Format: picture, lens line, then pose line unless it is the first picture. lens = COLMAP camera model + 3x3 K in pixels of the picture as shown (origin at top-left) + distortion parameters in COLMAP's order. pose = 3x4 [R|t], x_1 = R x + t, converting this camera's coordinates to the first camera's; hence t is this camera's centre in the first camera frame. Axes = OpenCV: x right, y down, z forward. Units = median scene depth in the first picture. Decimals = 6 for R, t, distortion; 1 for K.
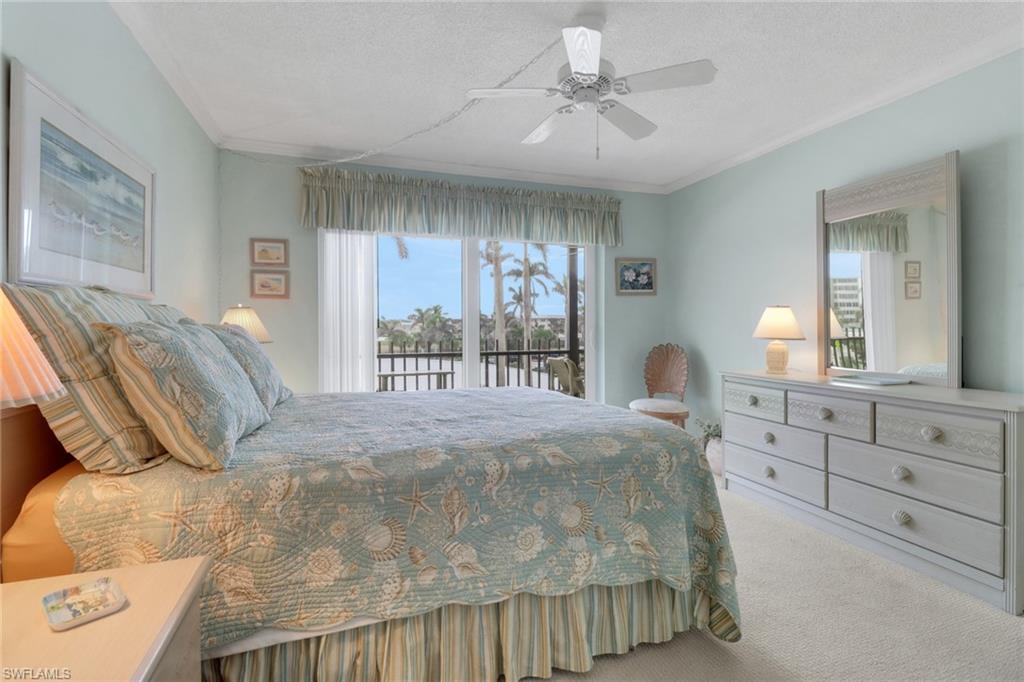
lens RADIAL K [[470.1, 0, 507.0], [0, 470.1, 331.5], [0, 0, 1]] dist [0.004540, -0.005609]
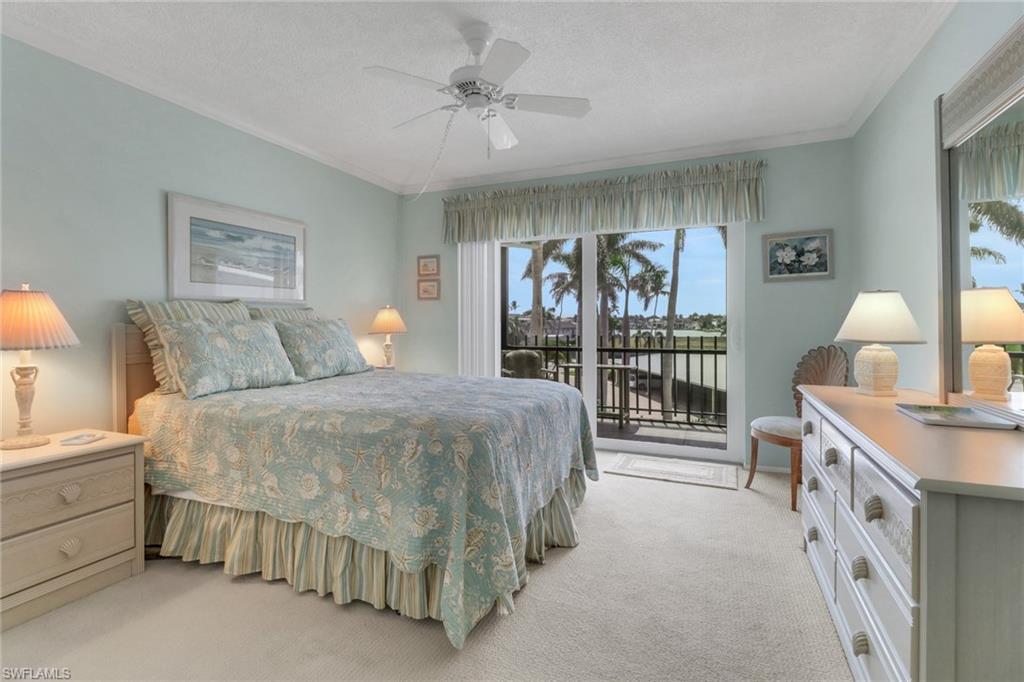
lens RADIAL K [[470.1, 0, 511.1], [0, 470.1, 324.6], [0, 0, 1]] dist [0.004540, -0.005609]
pose [[0.750468, 0.005233, -0.660886, 0.554684], [-0.008390, 0.999964, -0.001610, -0.001467], [0.660853, 0.006753, 0.750485, 0.160139]]
